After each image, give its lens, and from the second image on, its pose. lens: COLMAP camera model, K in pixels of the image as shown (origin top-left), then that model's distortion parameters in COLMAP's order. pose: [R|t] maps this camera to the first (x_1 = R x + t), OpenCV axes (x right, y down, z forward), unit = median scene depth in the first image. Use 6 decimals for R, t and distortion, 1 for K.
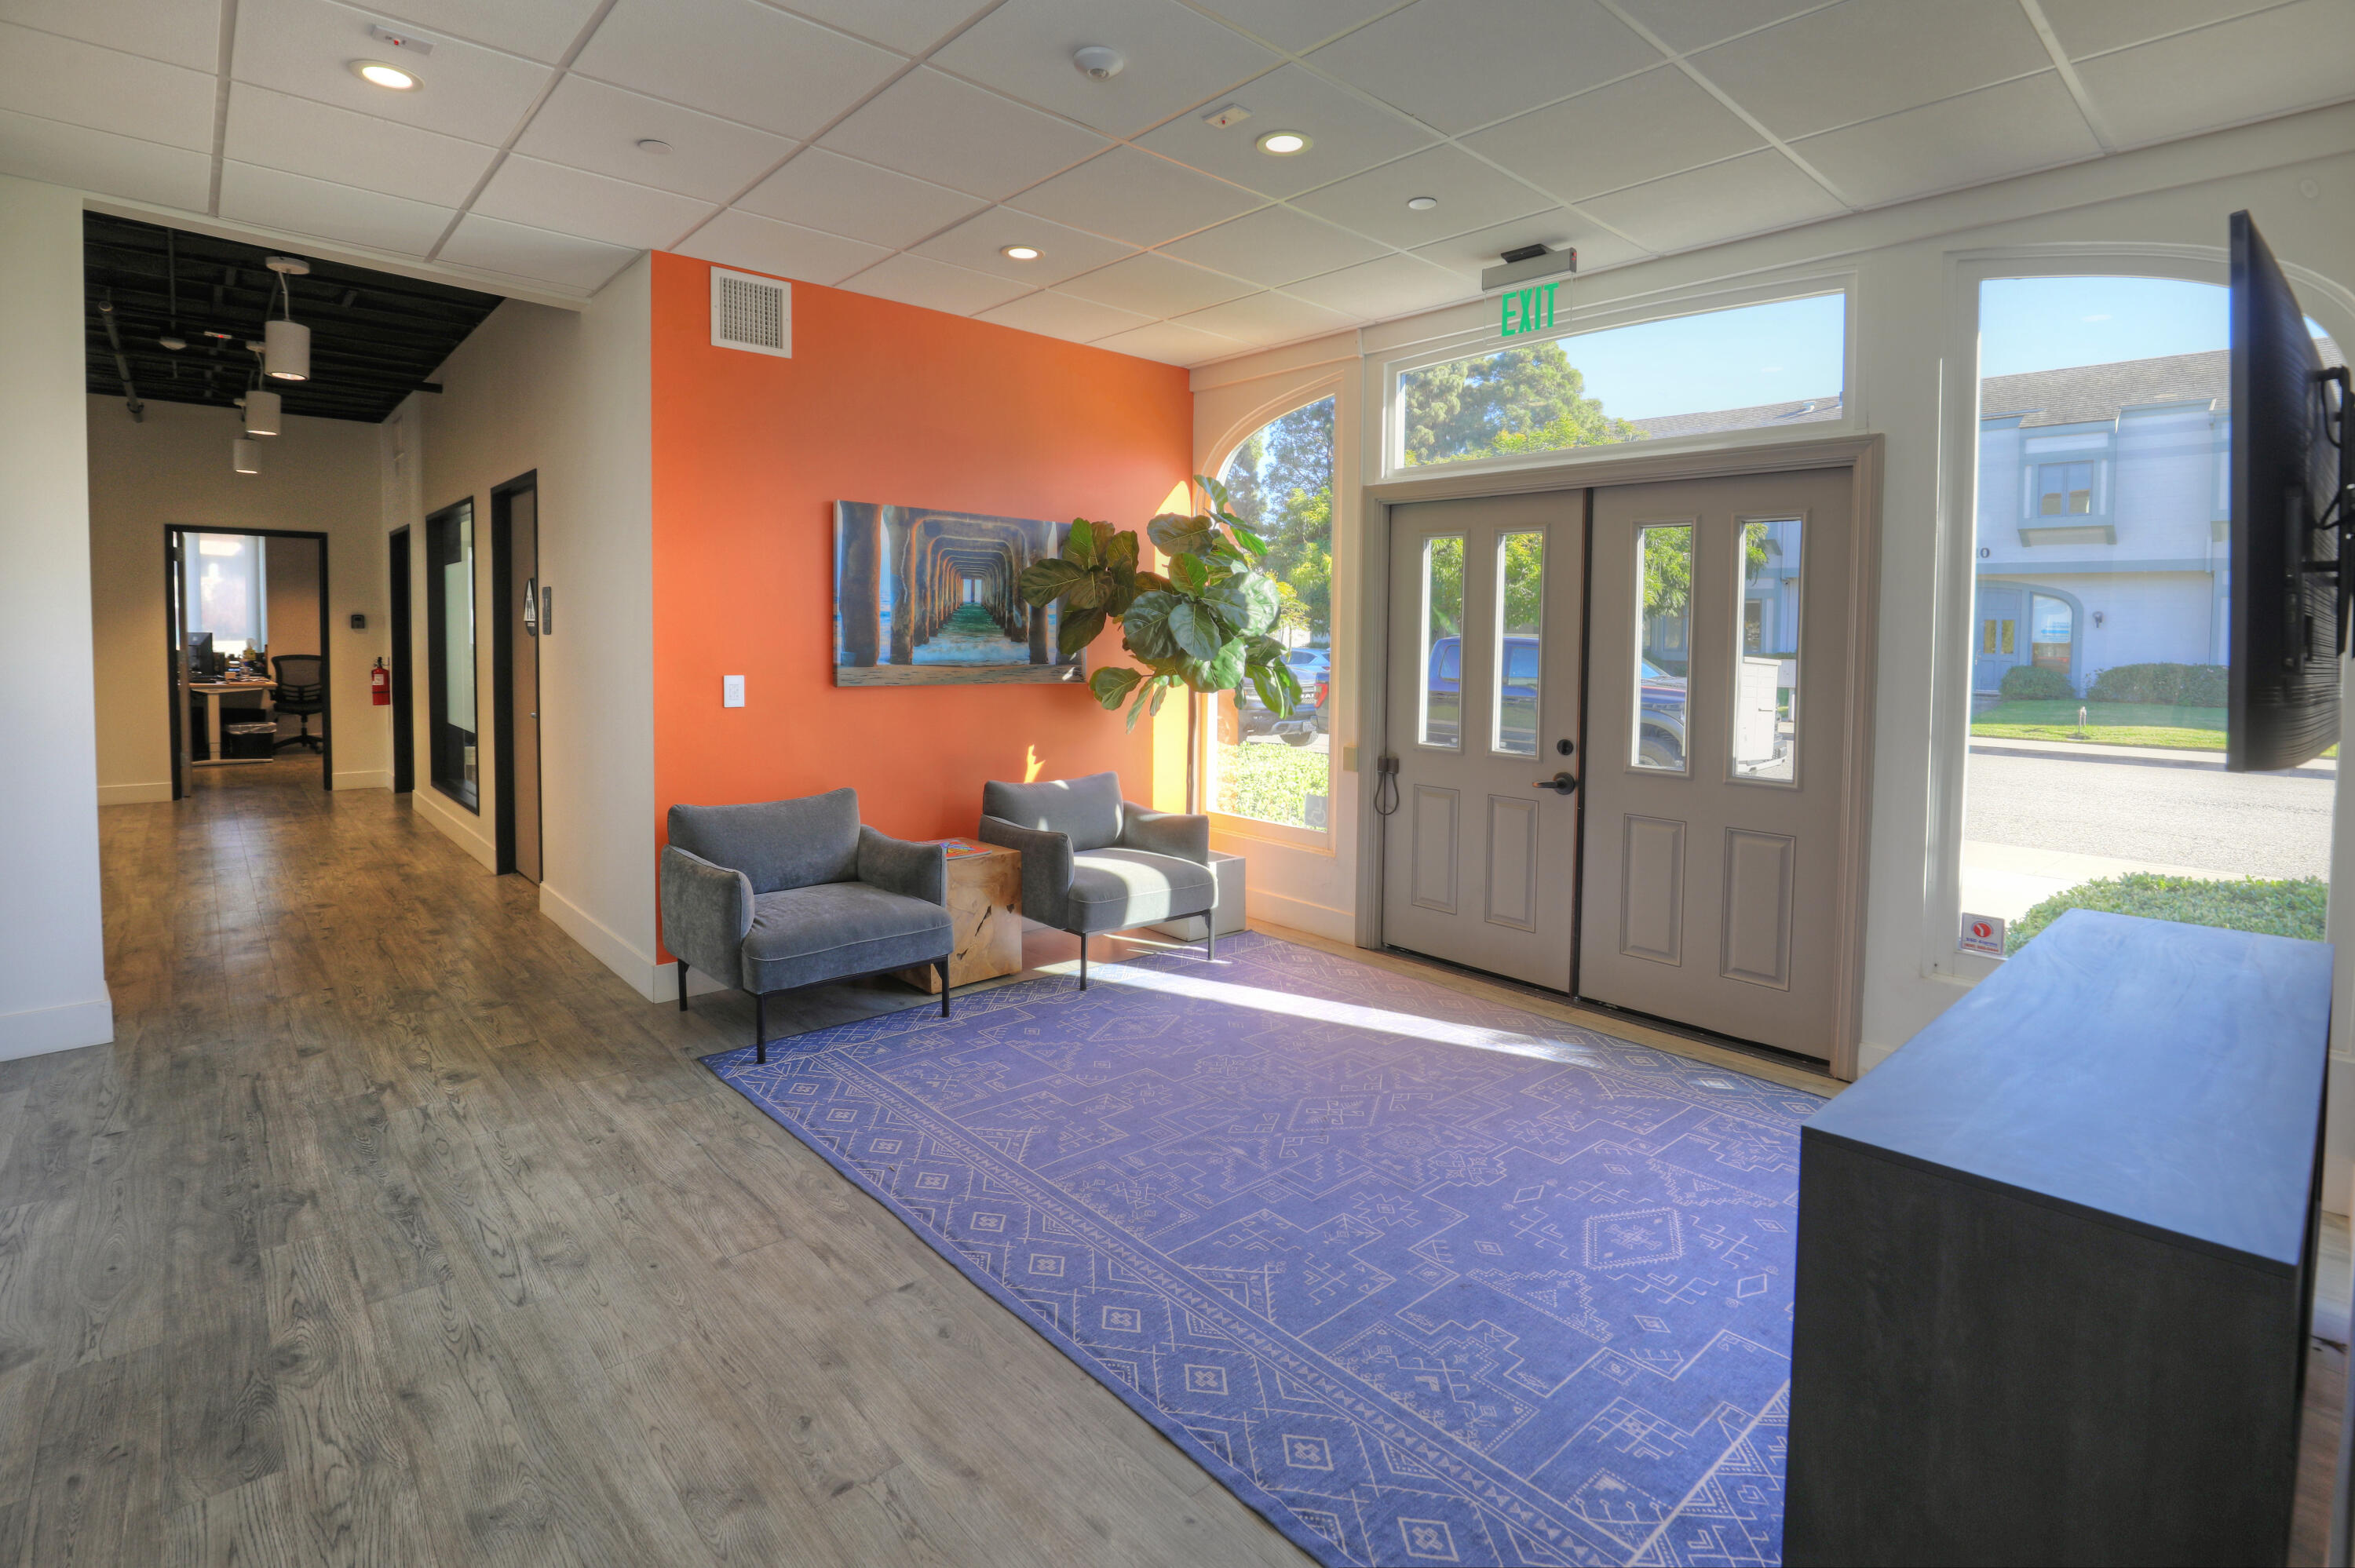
lens RADIAL K [[1112.7, 0, 1178.6], [0, 1112.7, 653.4], [0, 0, 1]] dist [-0.019863, 0.000064]
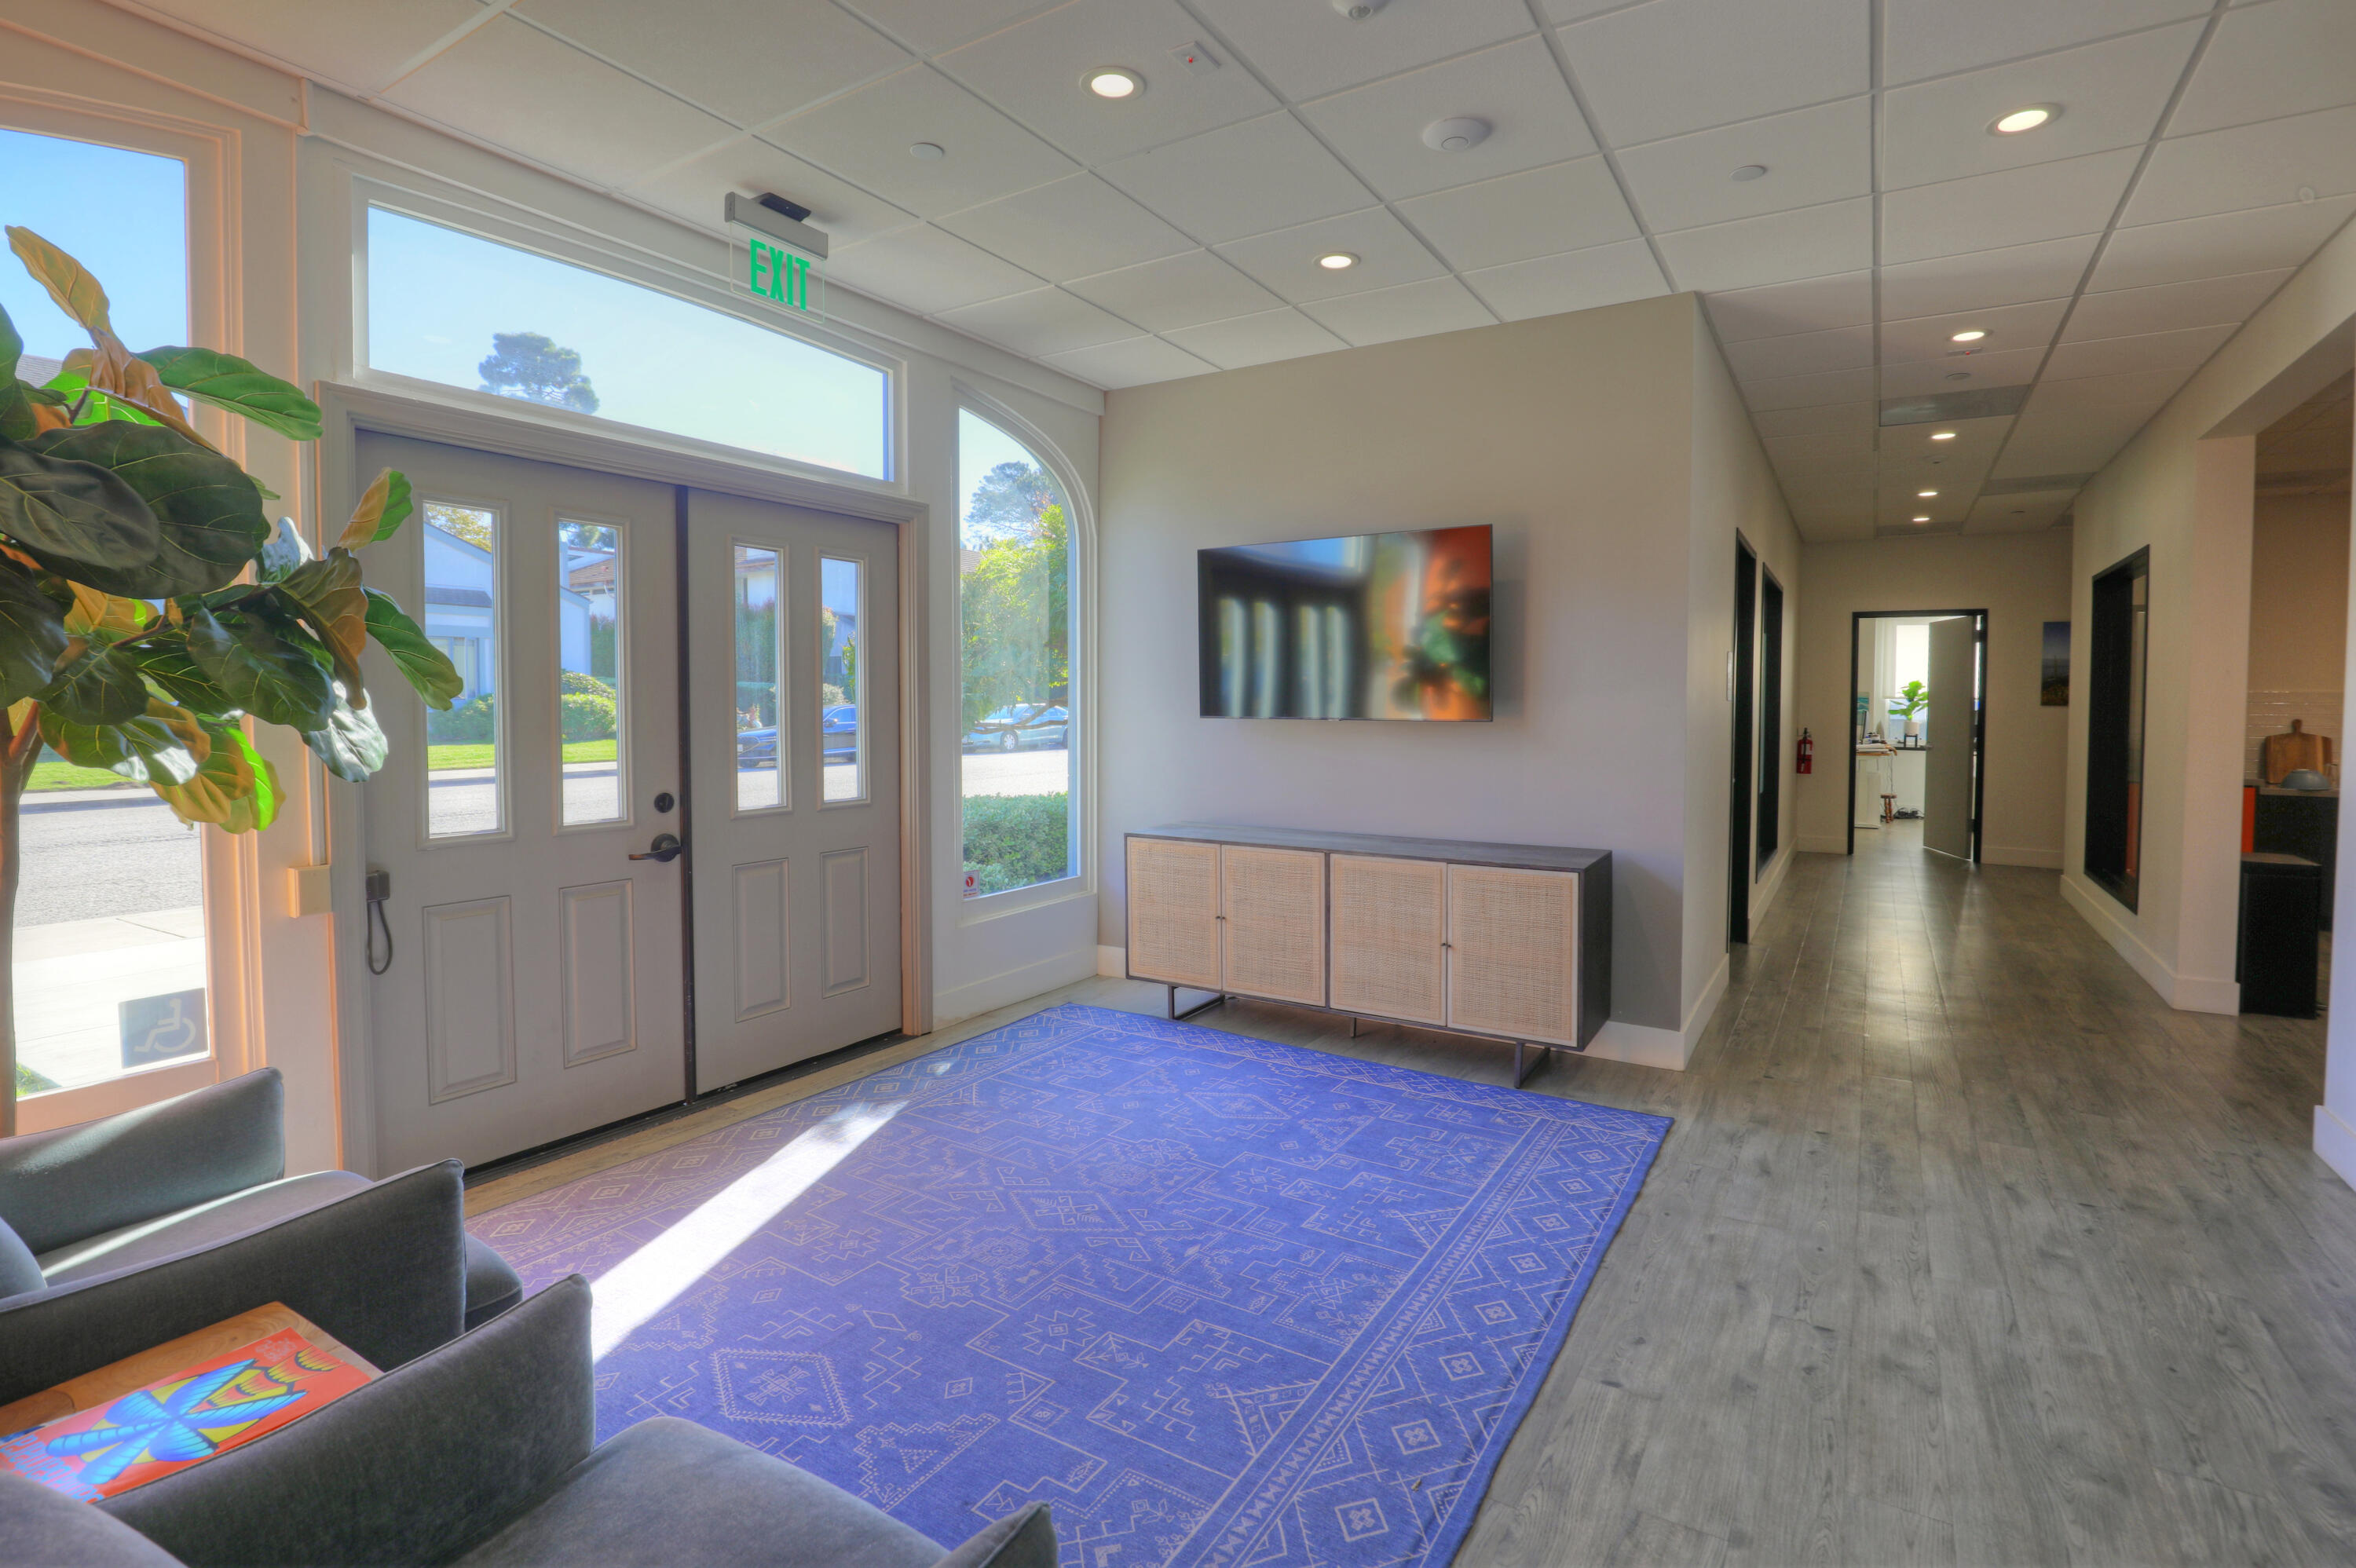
lens RADIAL K [[1131.4, 0, 1238.7], [0, 1131.4, 711.8], [0, 0, 1]] dist [-0.042948, 0.011875]
pose [[-0.301206, -0.031343, 0.953044, -0.786671], [0.005237, 0.999390, 0.034522, -0.010278], [-0.953545, 0.015389, -0.300859, 1.215089]]
